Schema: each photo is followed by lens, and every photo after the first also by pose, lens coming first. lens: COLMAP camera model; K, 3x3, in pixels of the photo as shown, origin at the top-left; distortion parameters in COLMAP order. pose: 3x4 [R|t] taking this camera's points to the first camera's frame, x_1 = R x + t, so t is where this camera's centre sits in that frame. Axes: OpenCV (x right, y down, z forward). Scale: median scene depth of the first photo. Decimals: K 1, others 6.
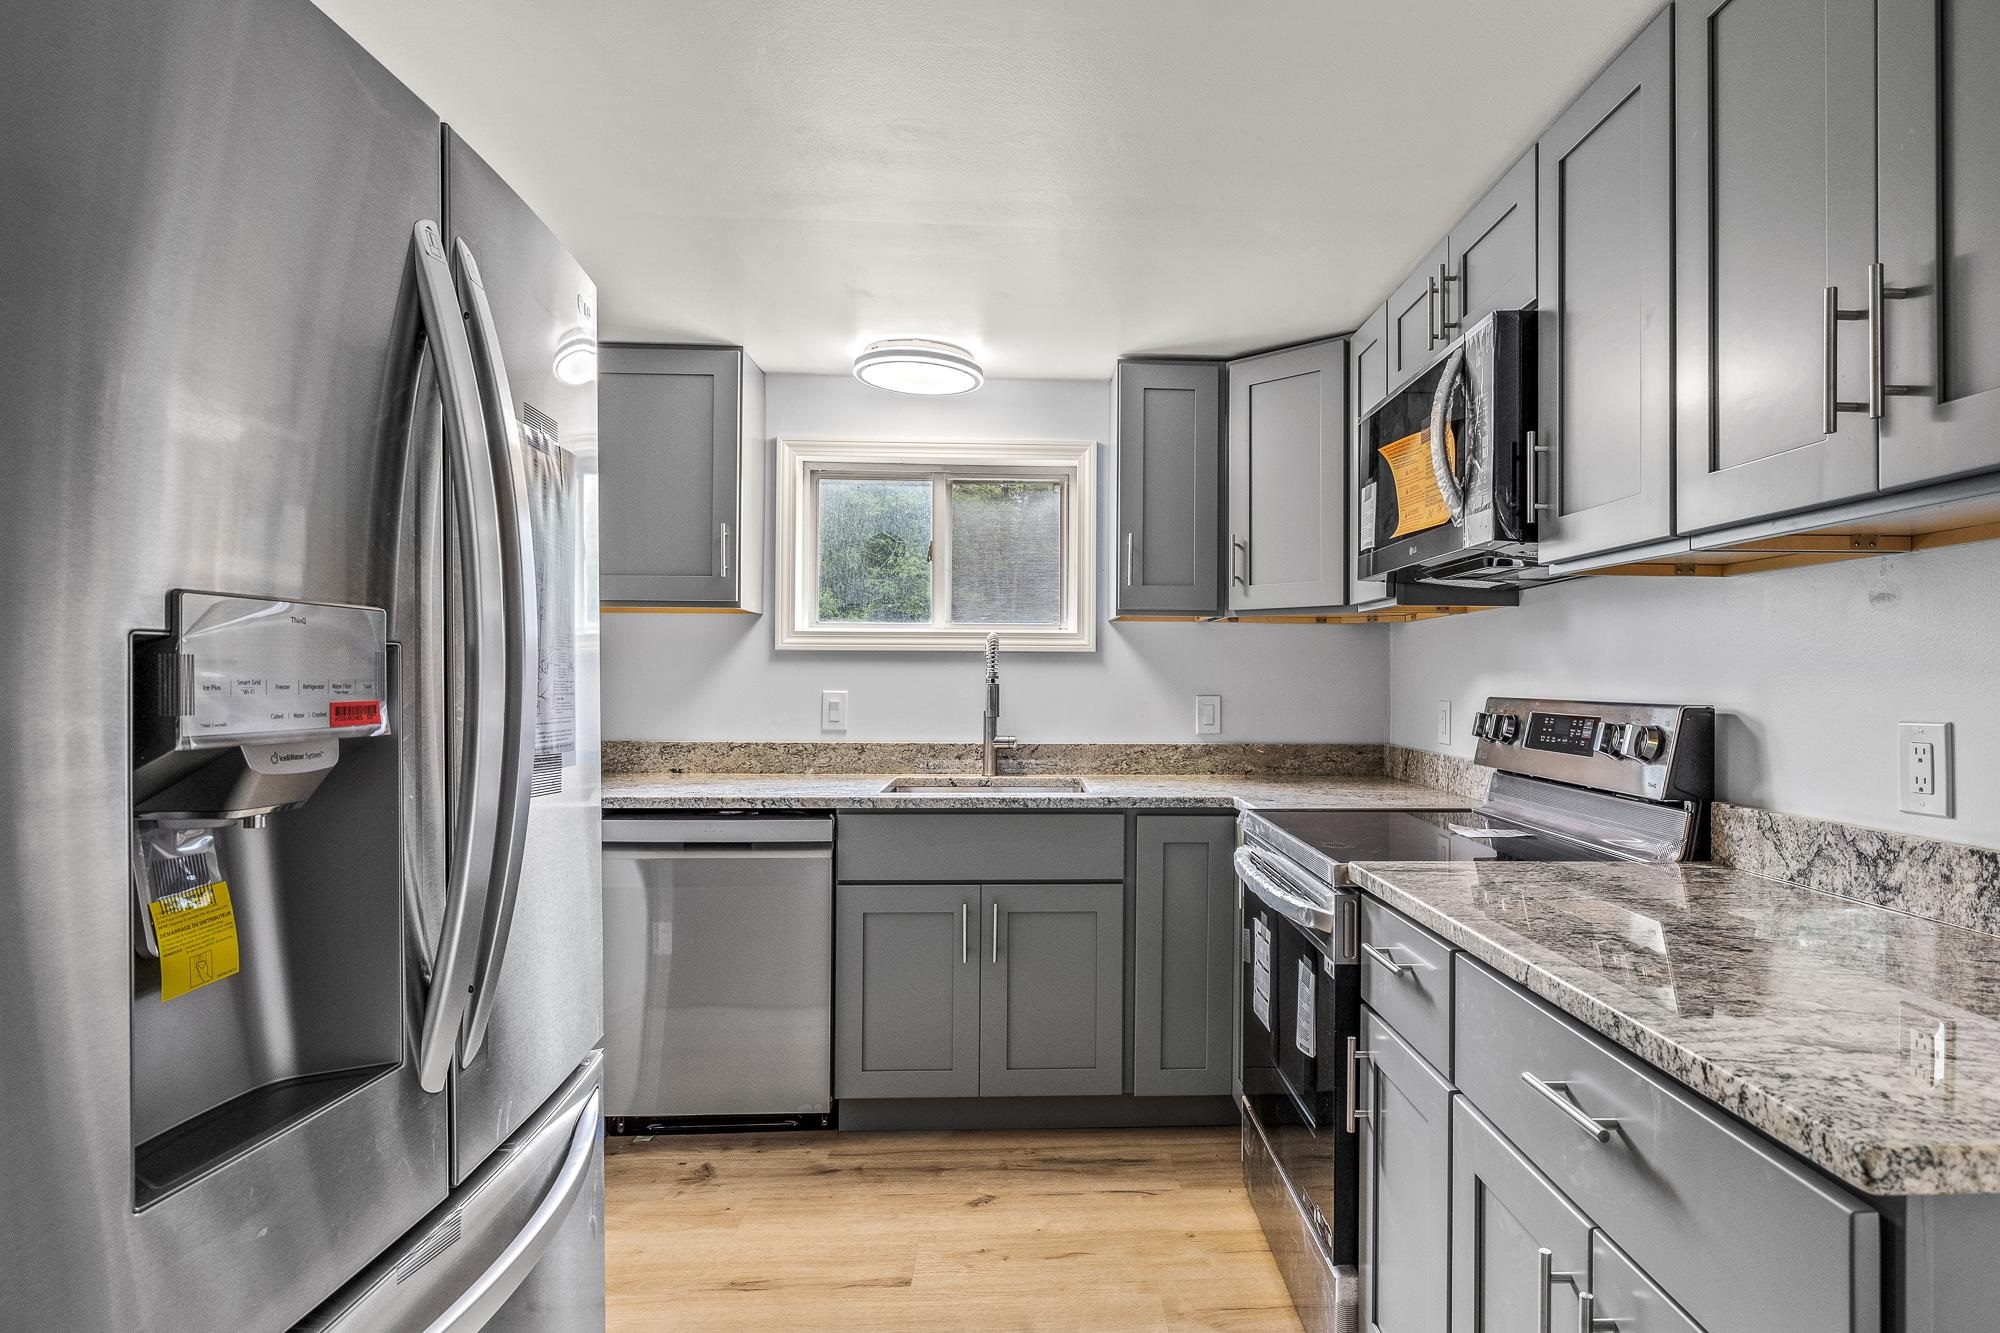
lens RADIAL K [[1056.2, 0, 1003.4], [0, 1056.2, 671.7], [0, 0, 1]] dist [0.008444, 0.000229]
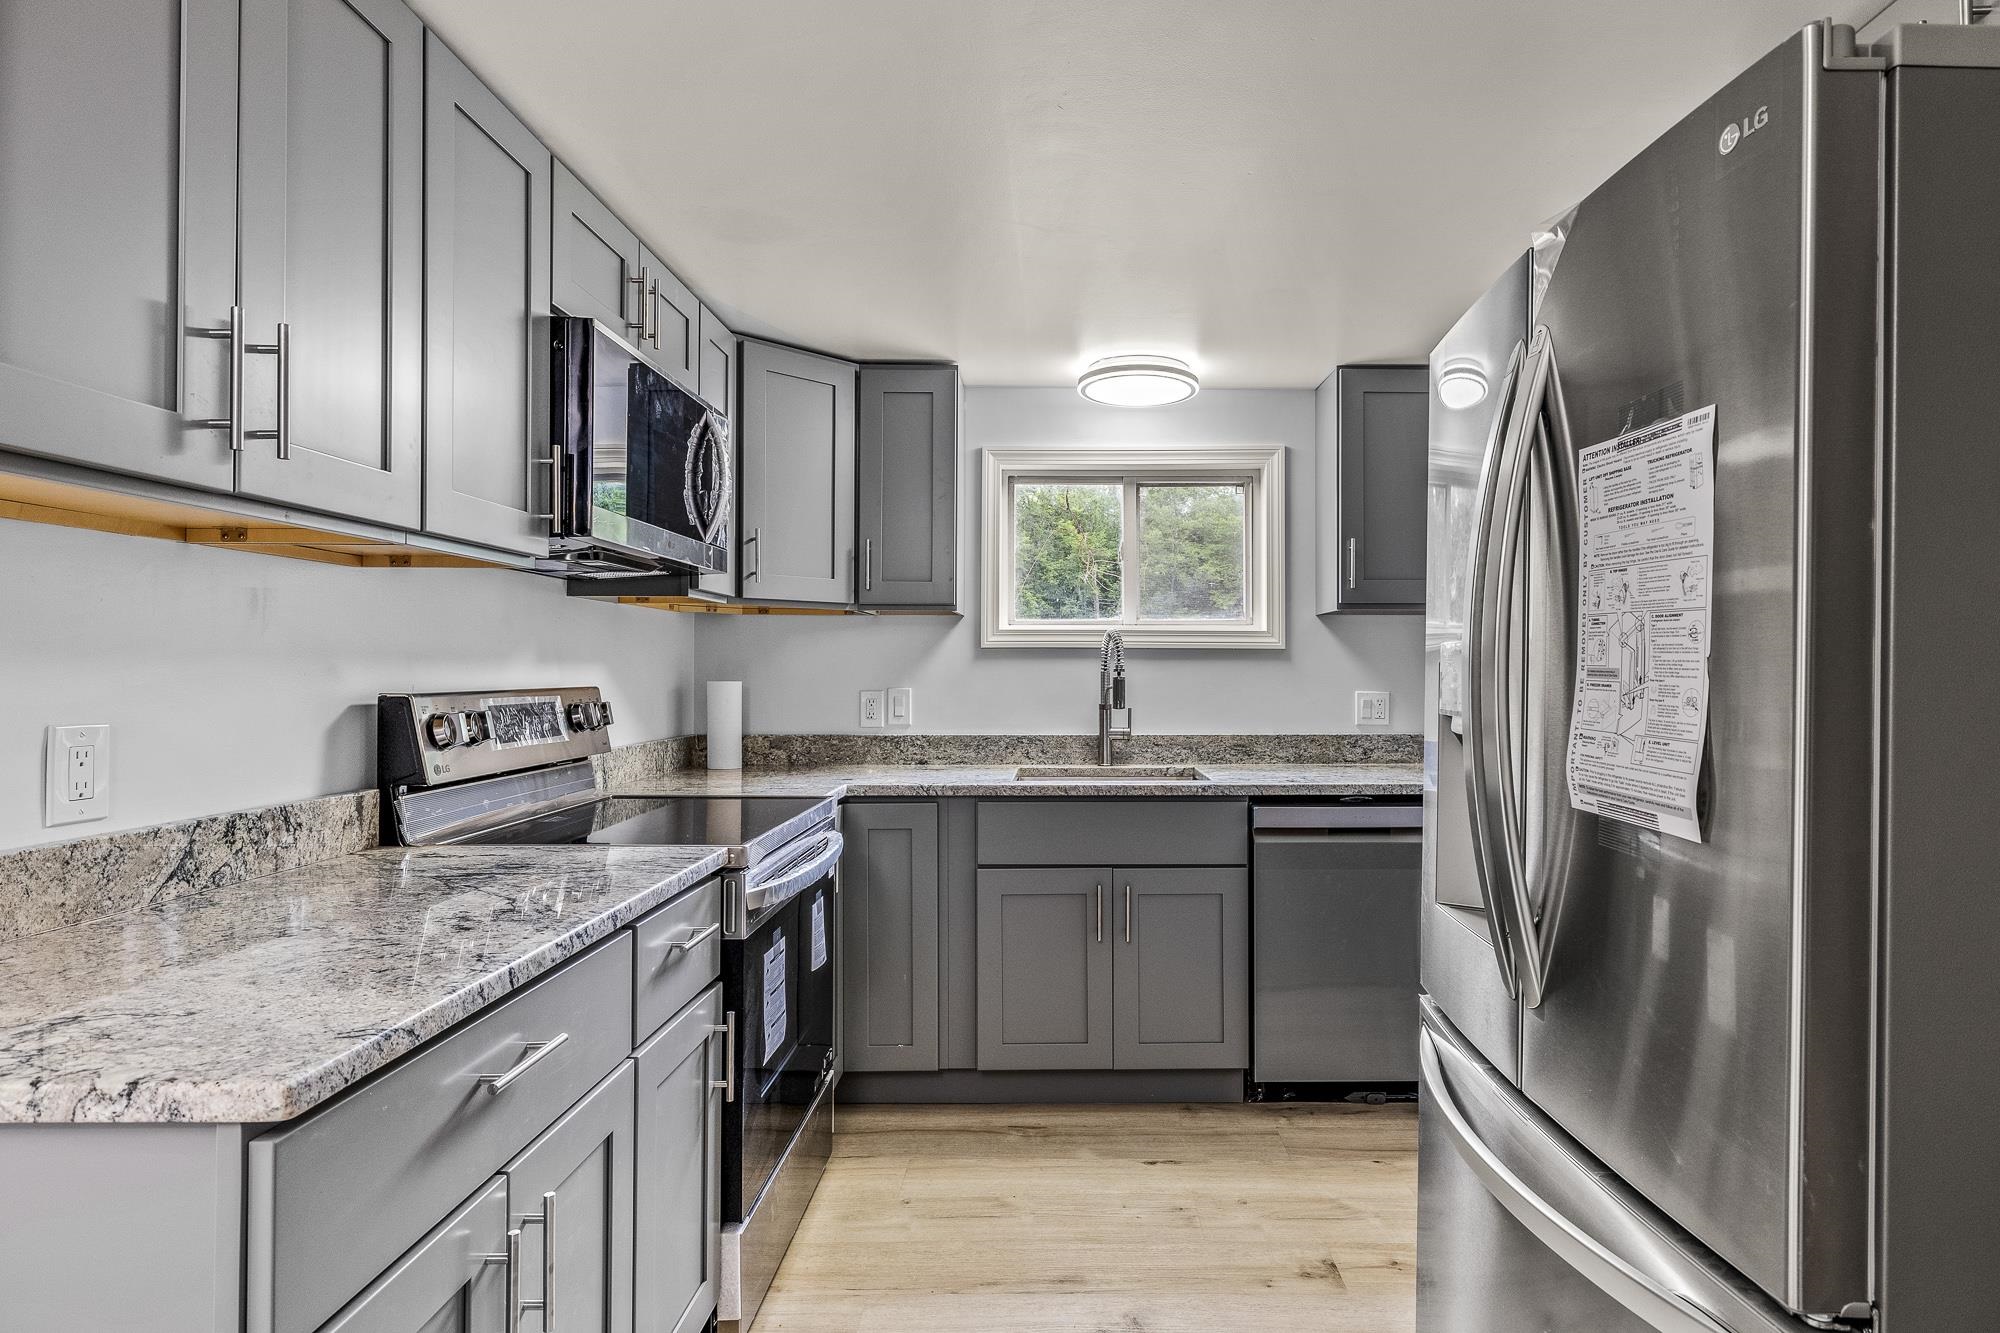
lens RADIAL K [[998.7, 0, 997.1], [0, 998.7, 669.1], [0, 0, 1]] dist [-0.004925, 0.000612]
pose [[0.998538, -0.008476, -0.053386, -0.146249], [0.008590, 0.999961, 0.001909, -0.000605], [0.053368, -0.002365, 0.998572, -0.004523]]
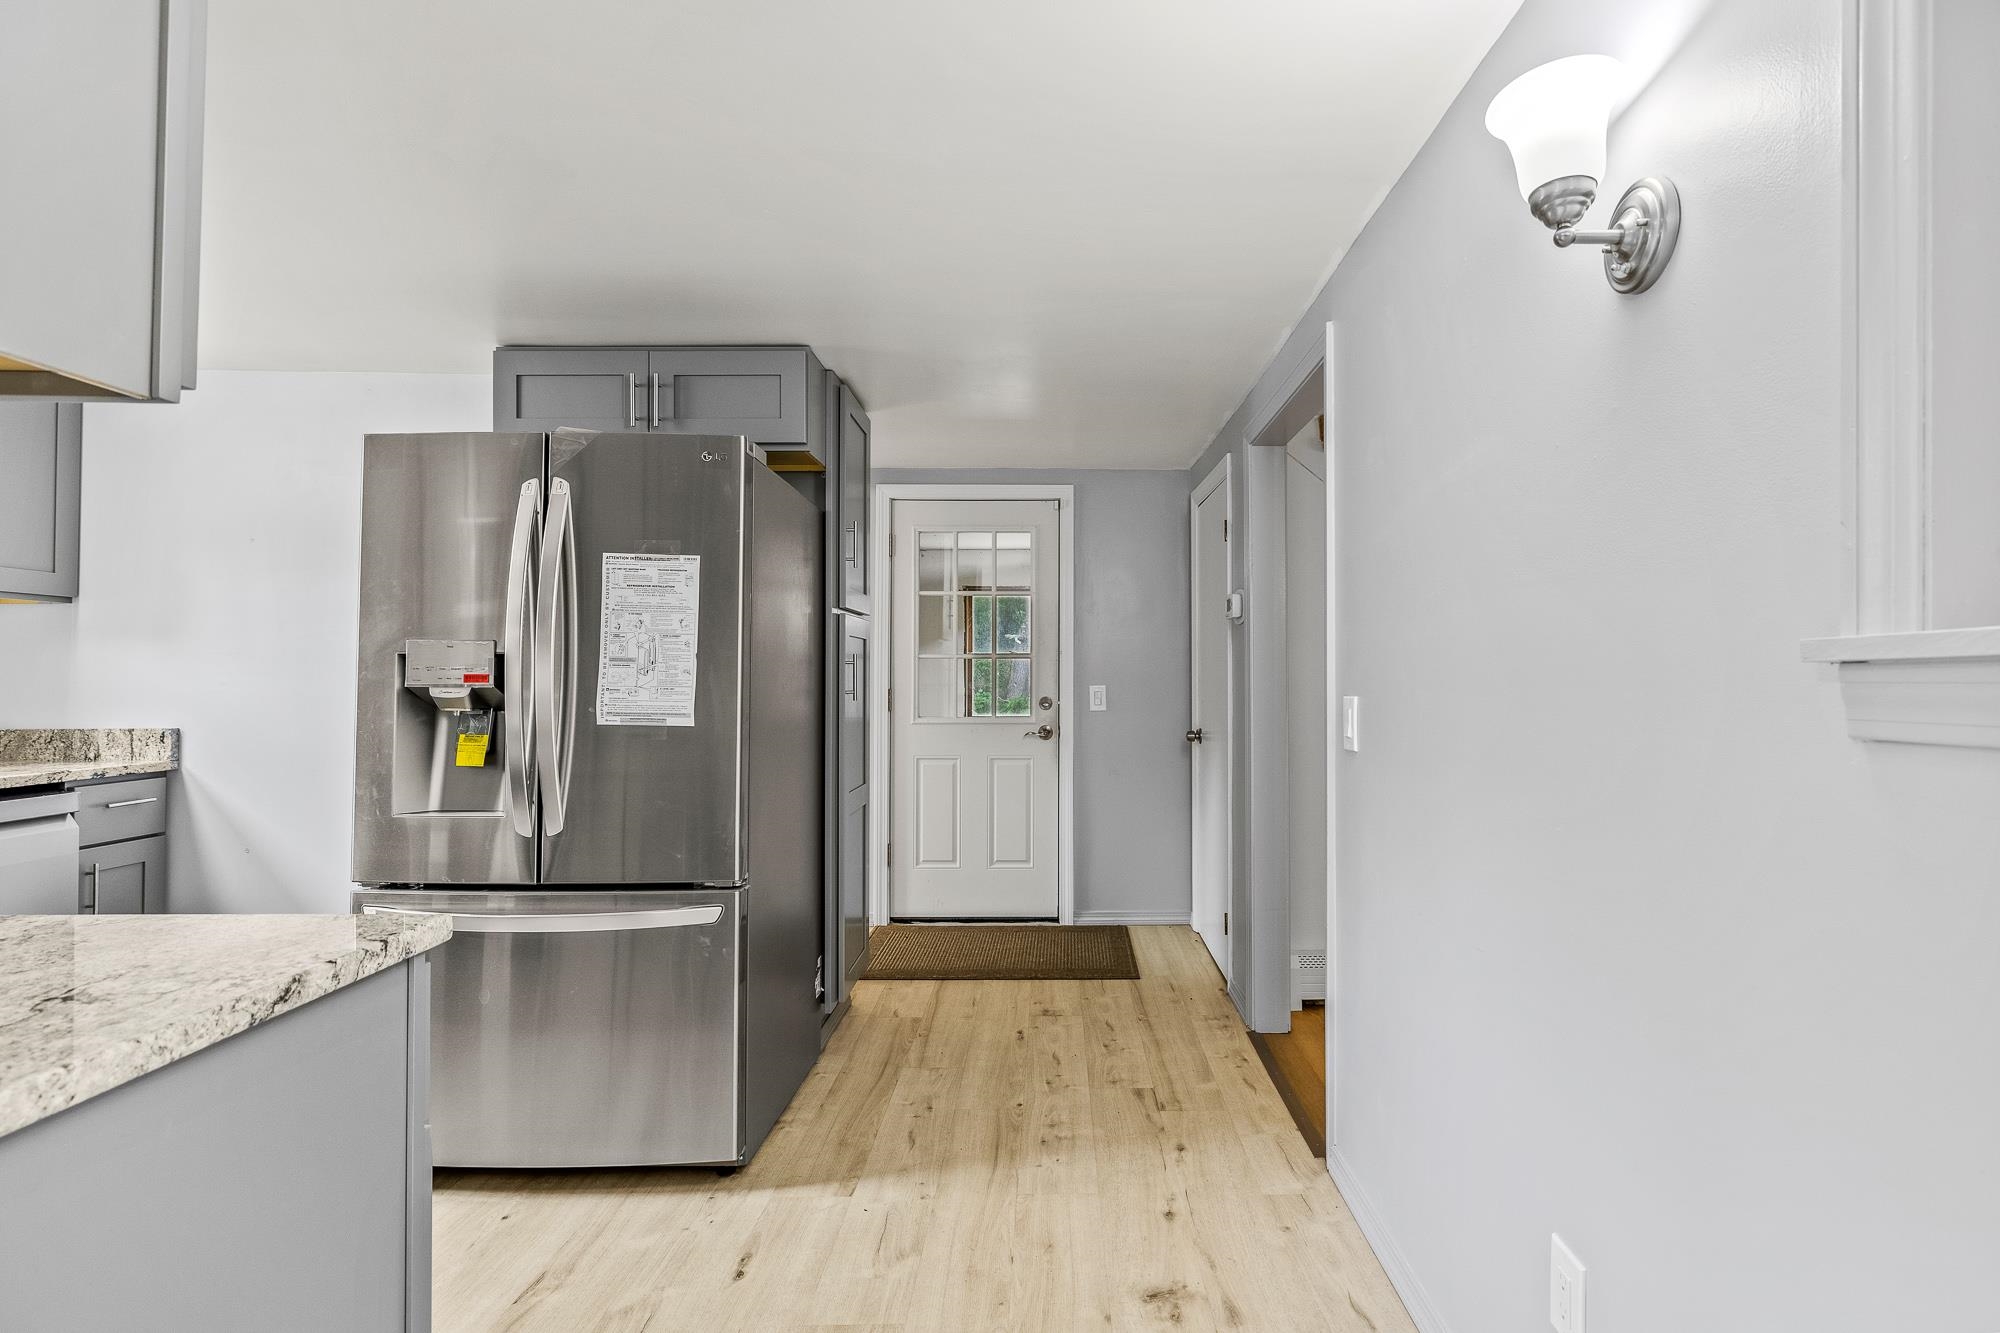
lens RADIAL K [[966.8, 0, 1003.2], [0, 966.8, 667.4], [0, 0, 1]] dist [-0.001639, -0.000054]
pose [[0.104636, 0.002778, 0.994507, -1.004902], [-0.009121, 0.999957, -0.001834, 0.013615], [-0.994469, -0.008879, 0.104657, -0.012102]]
